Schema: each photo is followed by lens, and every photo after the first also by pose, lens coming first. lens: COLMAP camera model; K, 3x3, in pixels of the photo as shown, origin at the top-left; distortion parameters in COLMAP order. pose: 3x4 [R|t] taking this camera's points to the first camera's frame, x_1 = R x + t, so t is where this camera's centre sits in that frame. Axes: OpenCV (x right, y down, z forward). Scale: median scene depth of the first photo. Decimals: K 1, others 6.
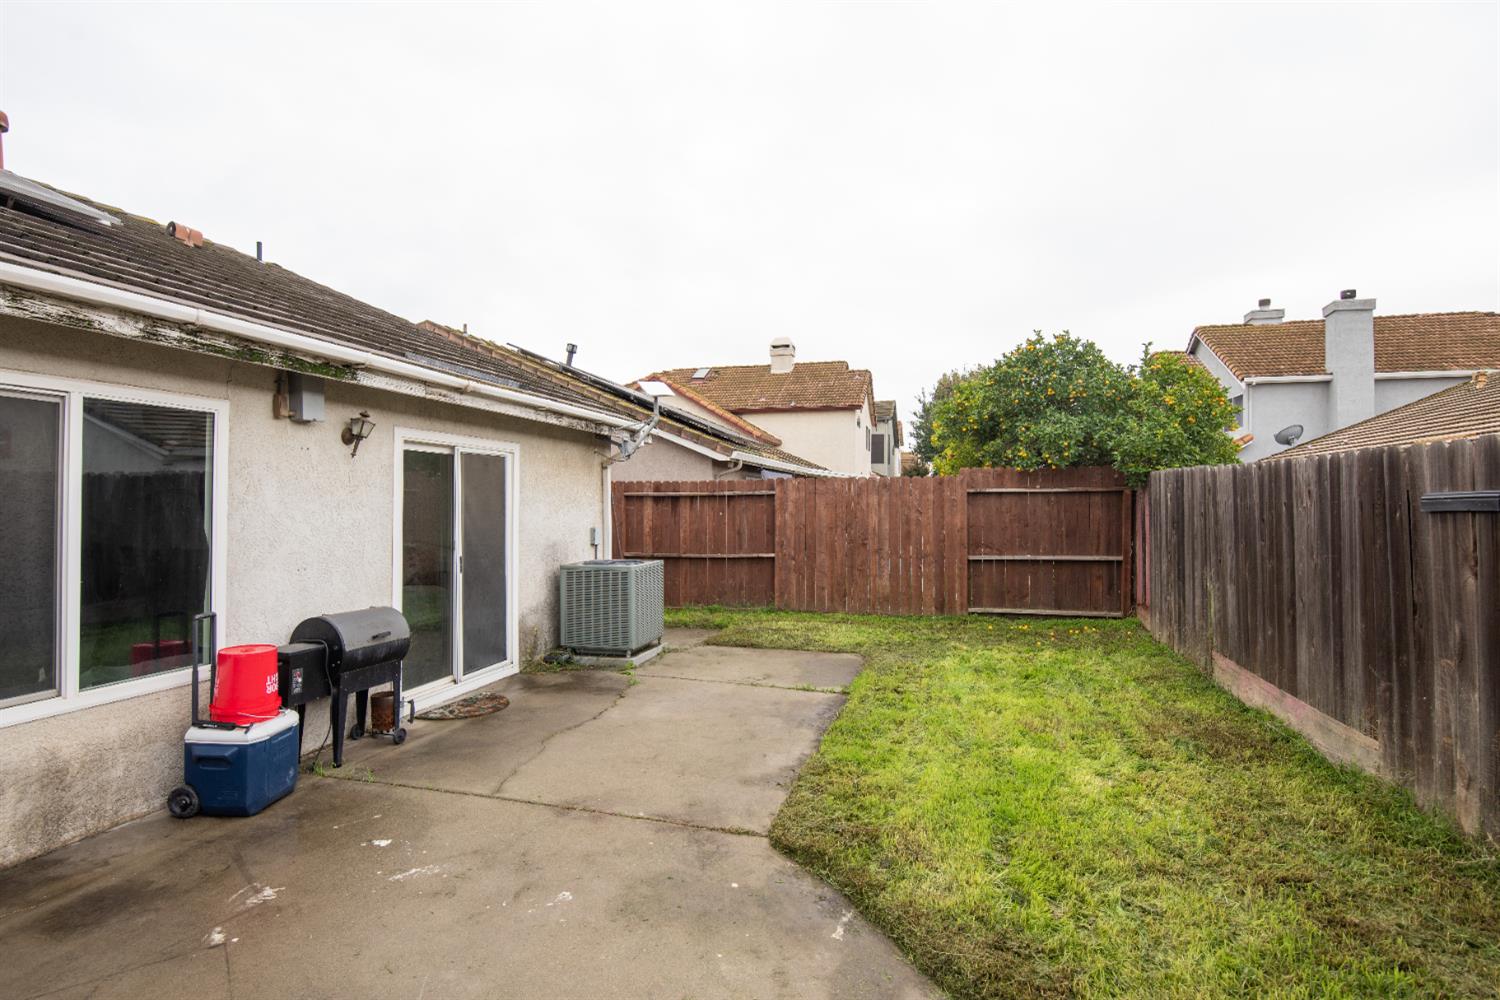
lens RADIAL K [[741.3, 0, 741.8], [0, 741.3, 500.8], [0, 0, 1]] dist [-0.000152, -0.002052]
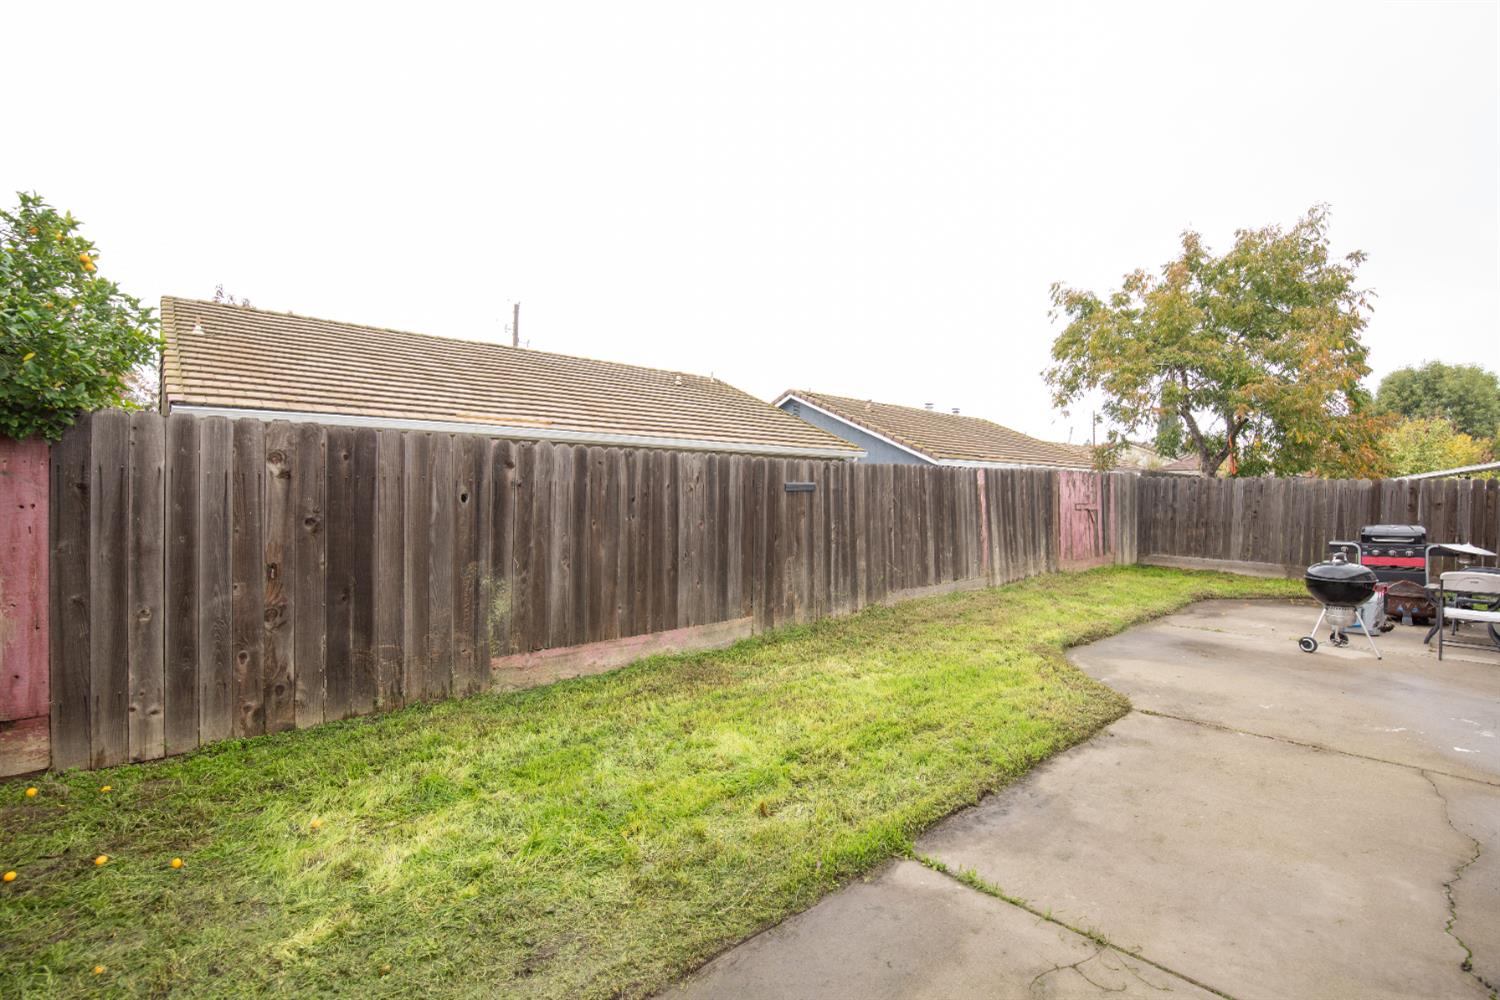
lens RADIAL K [[681.9, 0, 752.1], [0, 681.9, 472.1], [0, 0, 1]] dist [-0.013742, -0.003193]
pose [[-0.851739, 0.004787, 0.523945, -0.021809], [-0.010634, 0.999594, -0.026419, 0.008917], [-0.523859, -0.028074, -0.851342, 1.795882]]
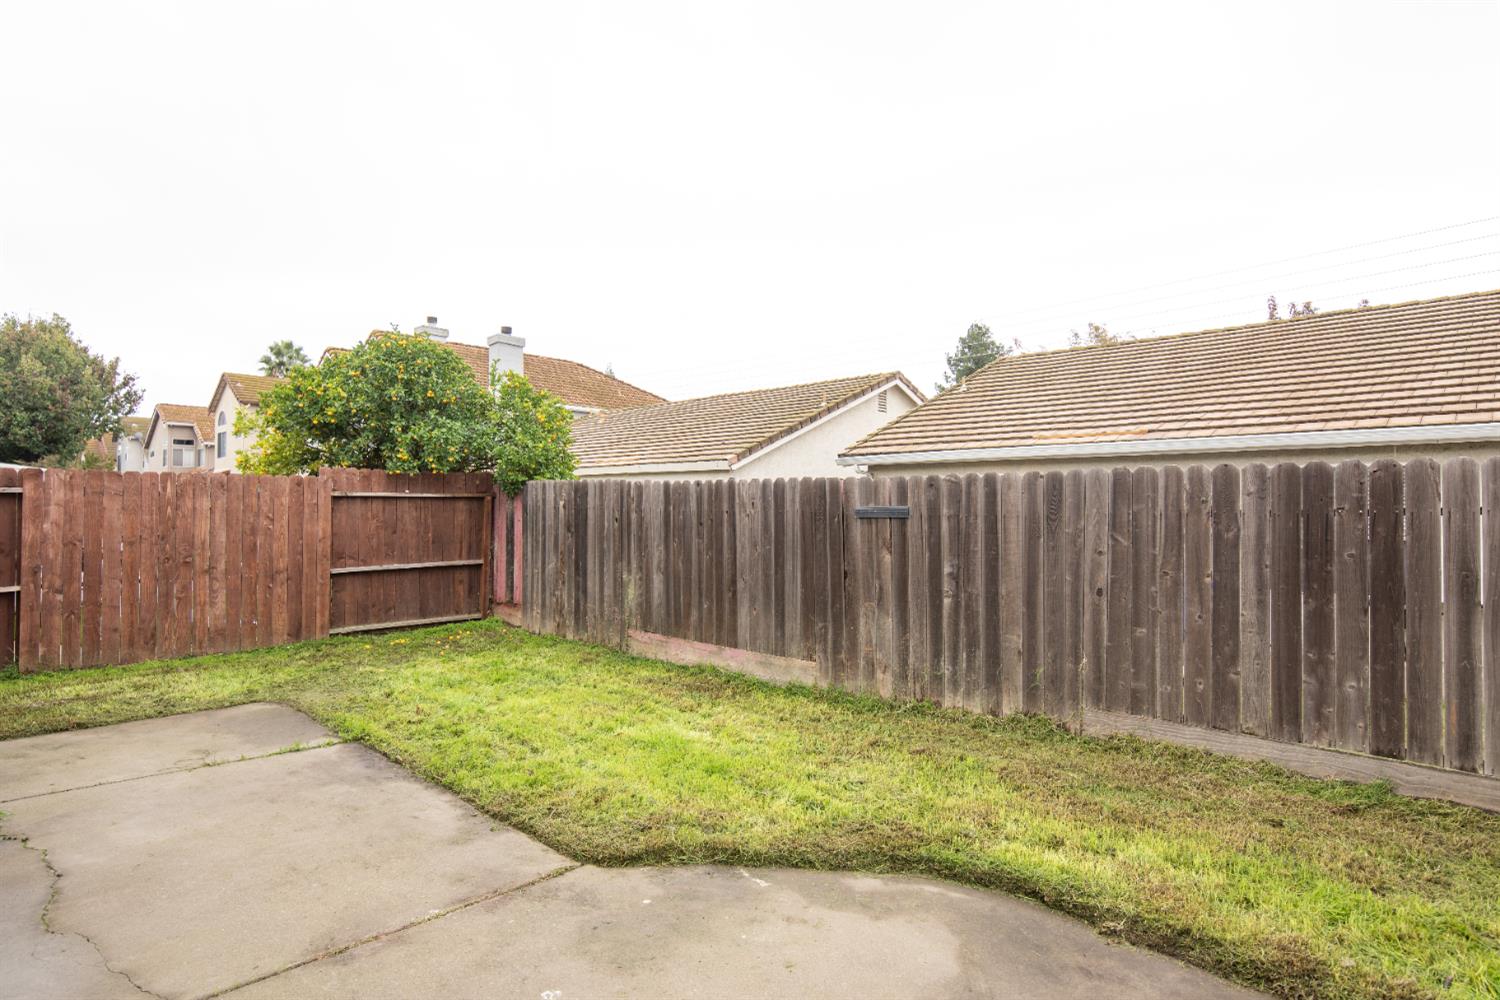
lens RADIAL K [[804.7, 0, 751.6], [0, 804.7, 504.5], [0, 0, 1]] dist [0.003020, -0.004180]
pose [[0.469598, 0.006217, 0.882859, -0.538530], [-0.008291, 0.999962, -0.002631, -0.005279], [-0.882842, -0.006085, 0.469631, 0.226376]]
